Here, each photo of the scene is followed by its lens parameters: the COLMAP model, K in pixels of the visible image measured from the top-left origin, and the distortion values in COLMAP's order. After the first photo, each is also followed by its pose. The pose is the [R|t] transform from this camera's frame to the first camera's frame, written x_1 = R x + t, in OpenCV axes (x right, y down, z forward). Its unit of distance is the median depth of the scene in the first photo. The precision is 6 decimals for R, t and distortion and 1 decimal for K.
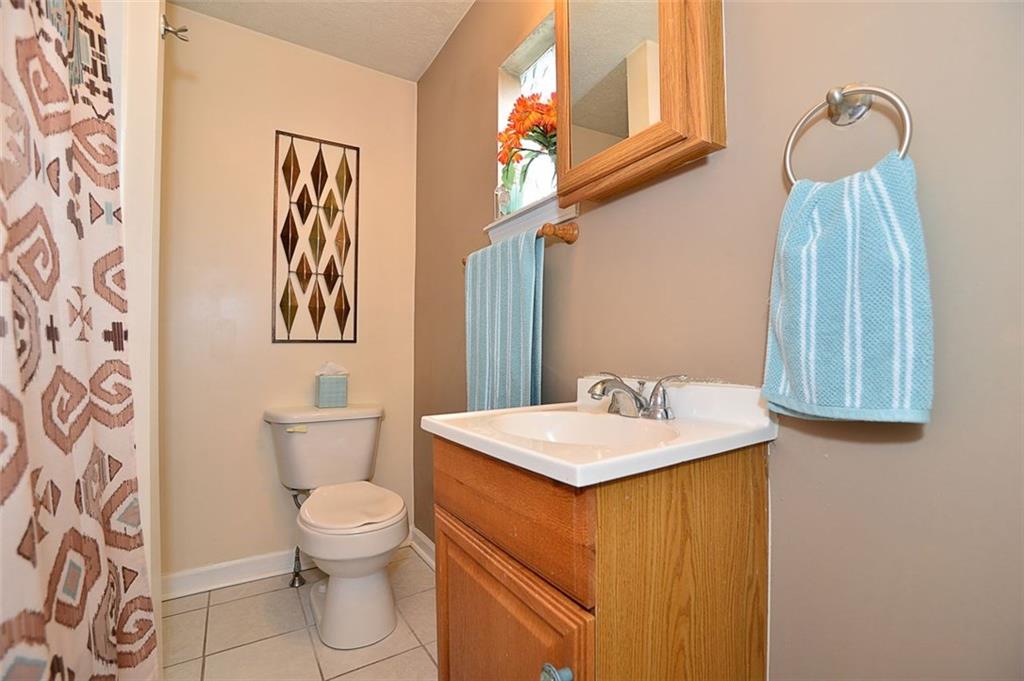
lens RADIAL K [[439.8, 0, 512.9], [0, 439.8, 347.8], [0, 0, 1]] dist [-0.022232, 0.001244]
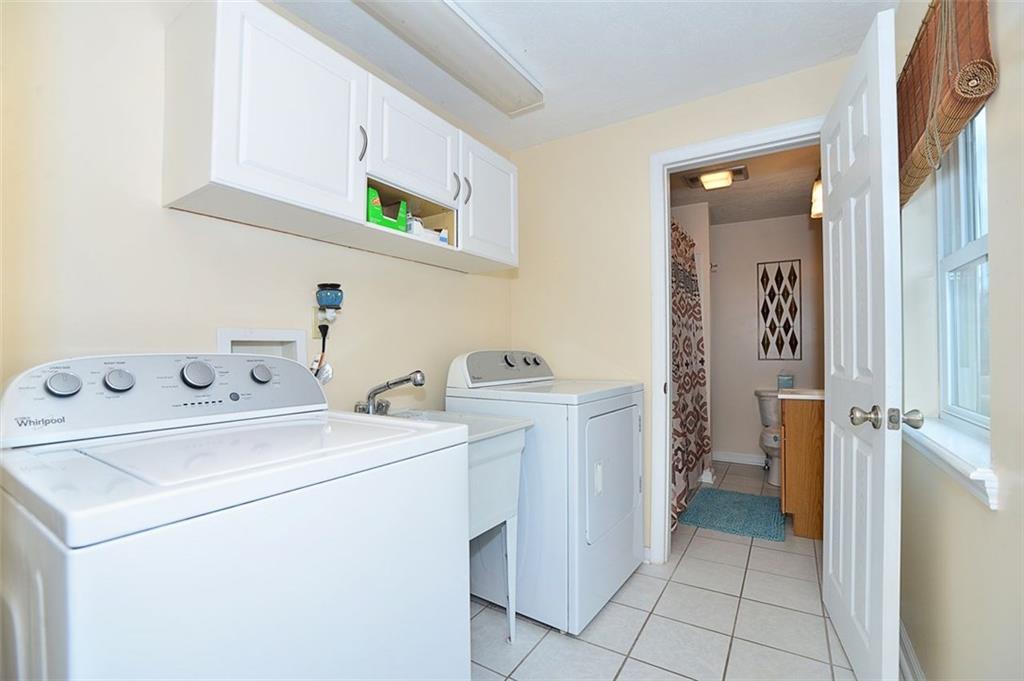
lens RADIAL K [[439.8, 0, 508.7], [0, 439.8, 343.9], [0, 0, 1]] dist [-0.022232, 0.001244]
pose [[0.420580, -0.018624, -0.907064, 0.892368], [0.006490, 0.999825, -0.017520, -0.062000], [0.907232, 0.001482, 0.420627, -1.037371]]
